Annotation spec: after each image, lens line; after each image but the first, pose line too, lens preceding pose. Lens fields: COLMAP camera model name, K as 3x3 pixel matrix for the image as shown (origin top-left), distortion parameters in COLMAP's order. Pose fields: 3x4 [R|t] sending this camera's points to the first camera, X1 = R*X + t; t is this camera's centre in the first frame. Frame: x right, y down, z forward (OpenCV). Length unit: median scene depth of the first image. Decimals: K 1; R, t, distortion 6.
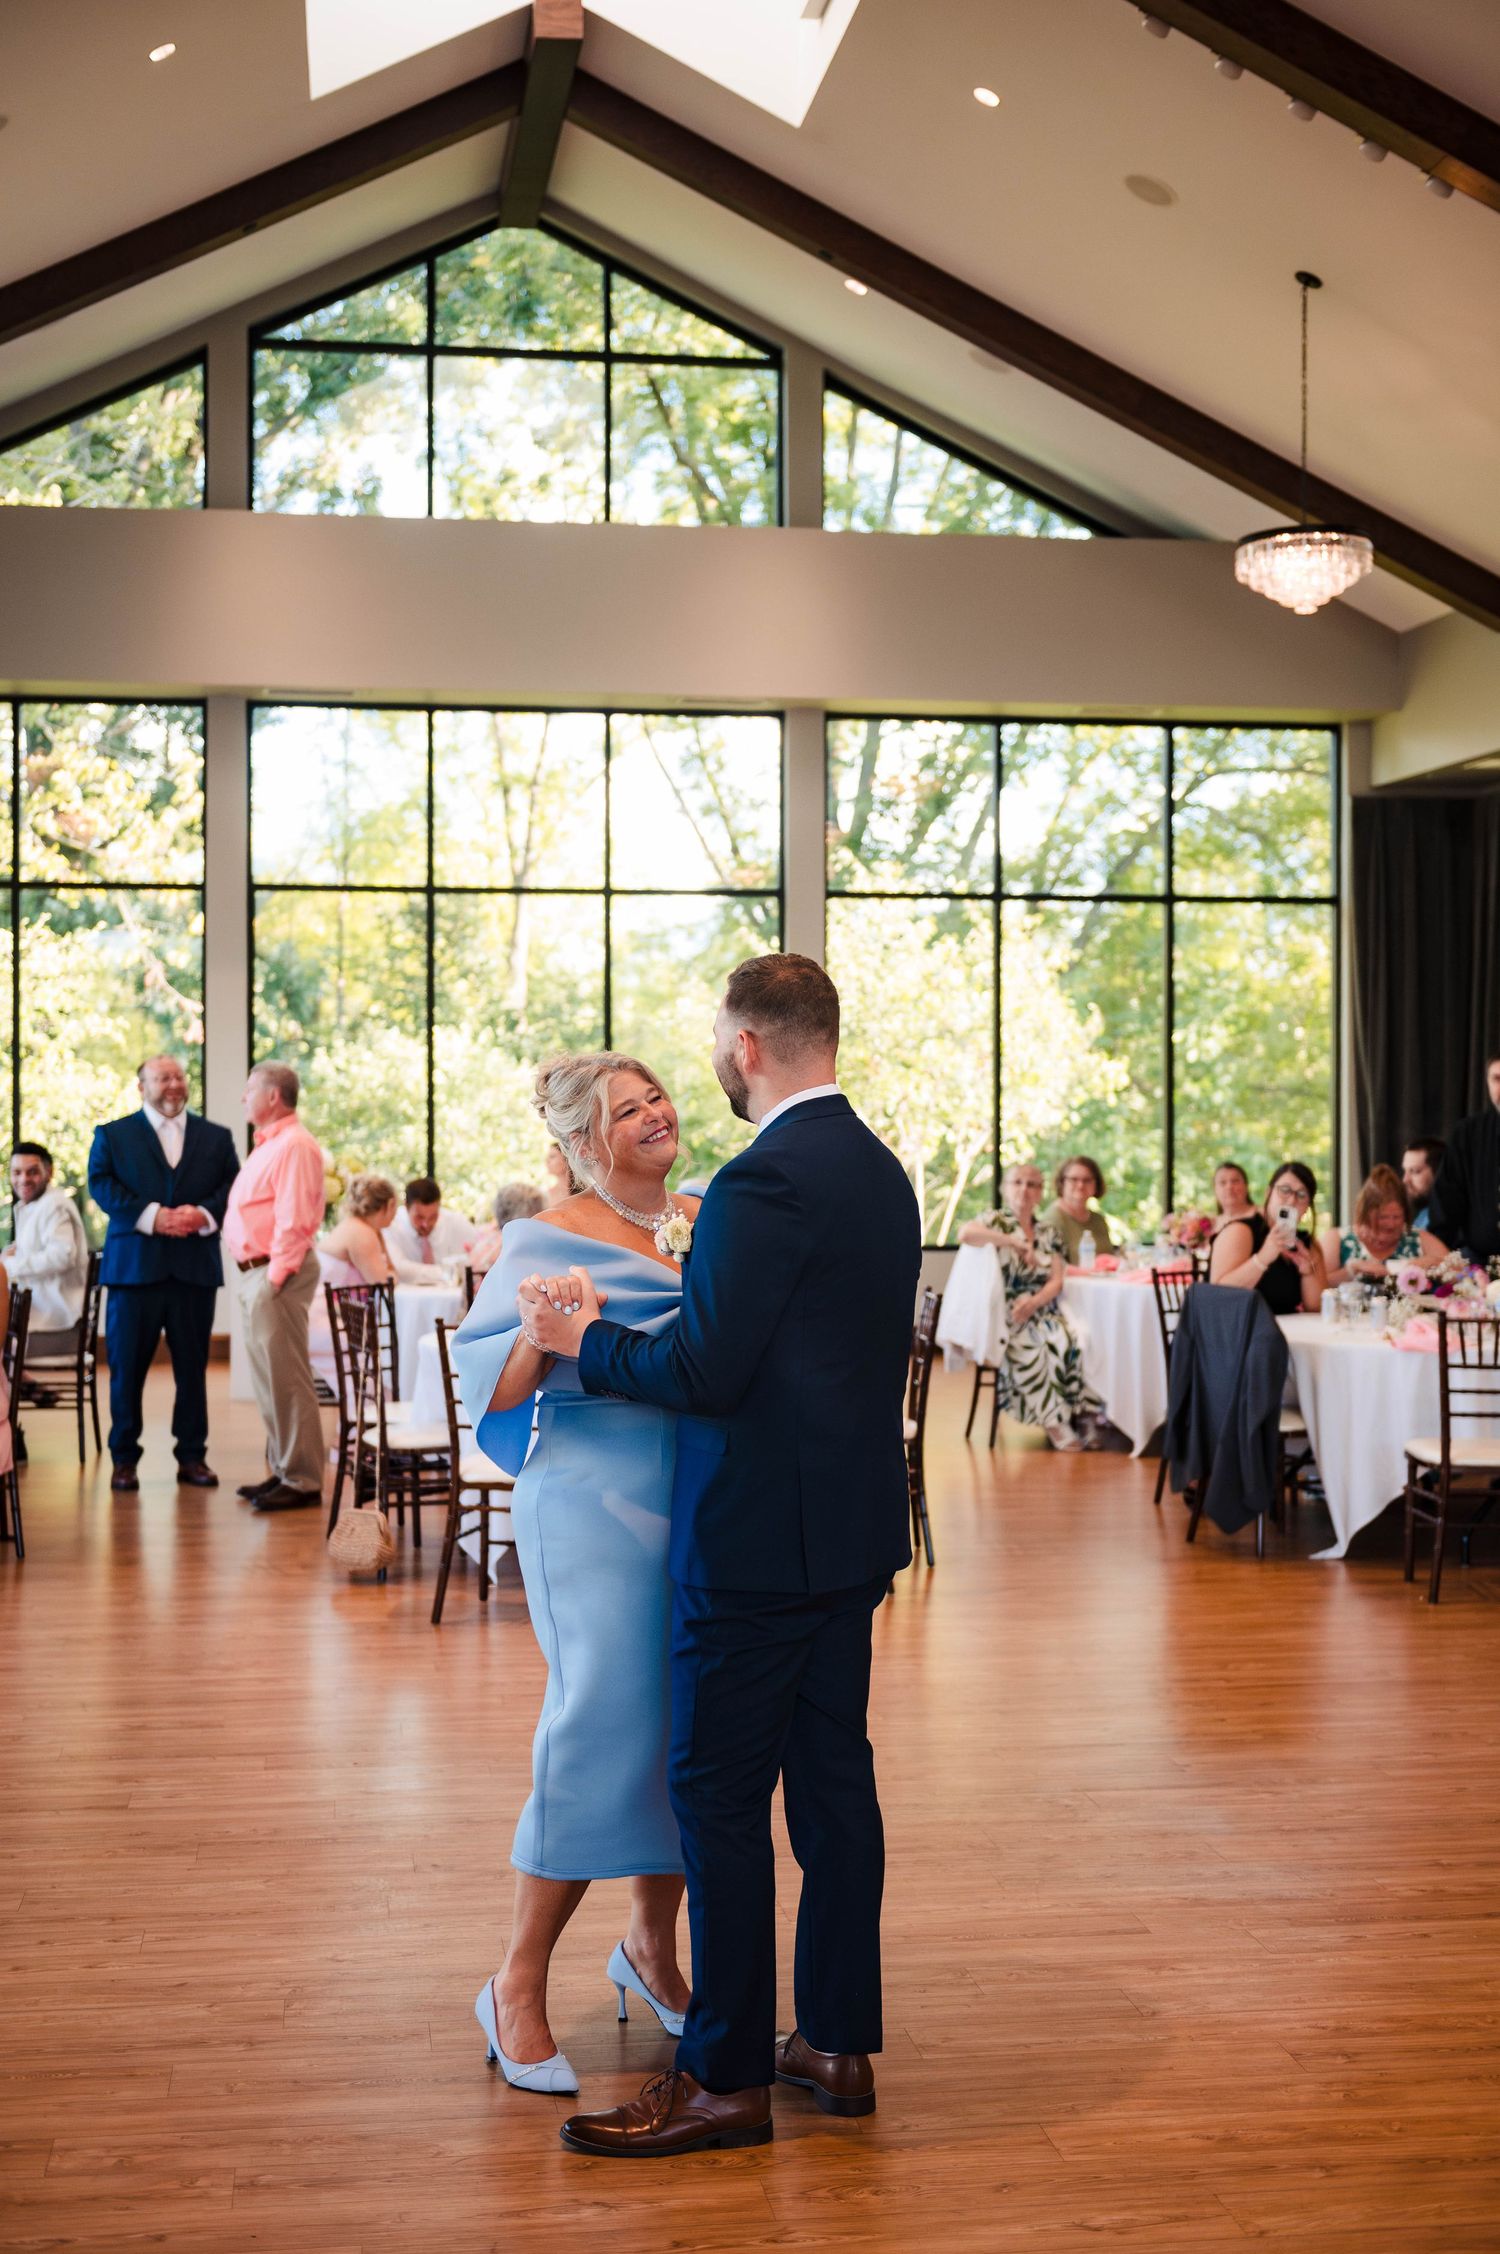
lens RADIAL K [[2743.5, 0, 750.0], [0, 2743.5, 1127.0], [0, 0, 1]] dist [-0.007965, 0.029762]
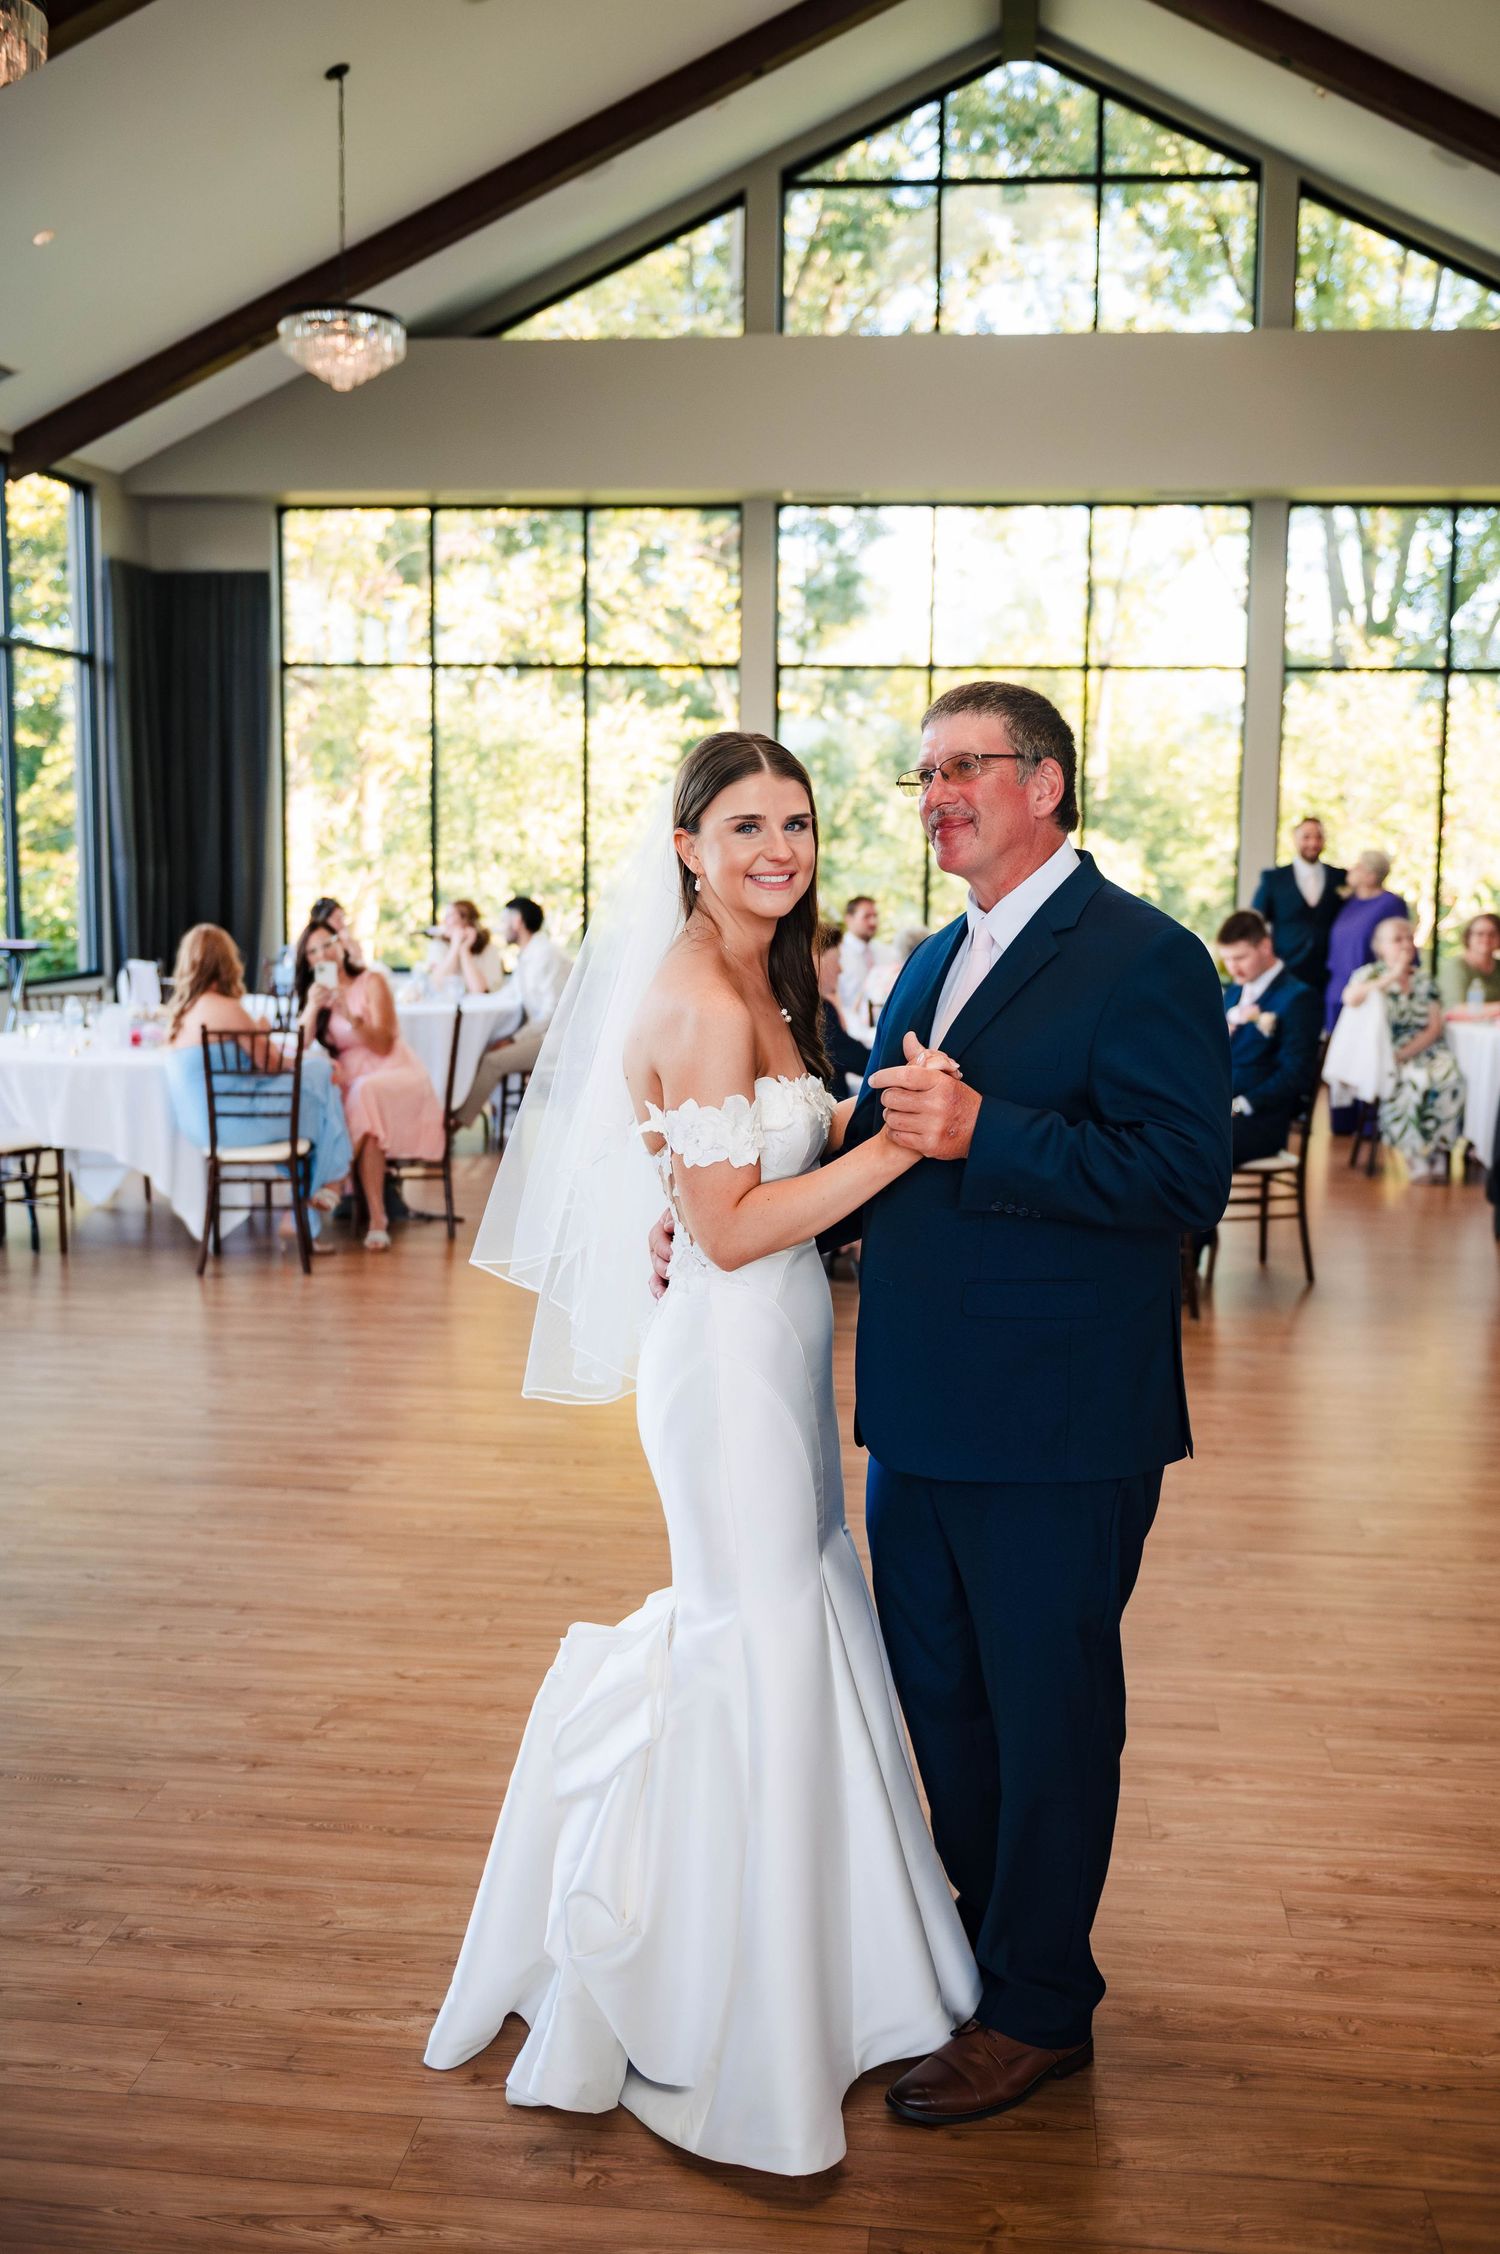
lens RADIAL K [[2204.5, 0, 750.0], [0, 2204.5, 1127.0], [0, 0, 1]] dist [-0.010388, -0.026430]
pose [[0.968005, 0.042213, -0.247356, 0.164534], [-0.013873, 0.993244, 0.115215, -0.000978], [0.250548, -0.108098, 0.962050, 0.238189]]
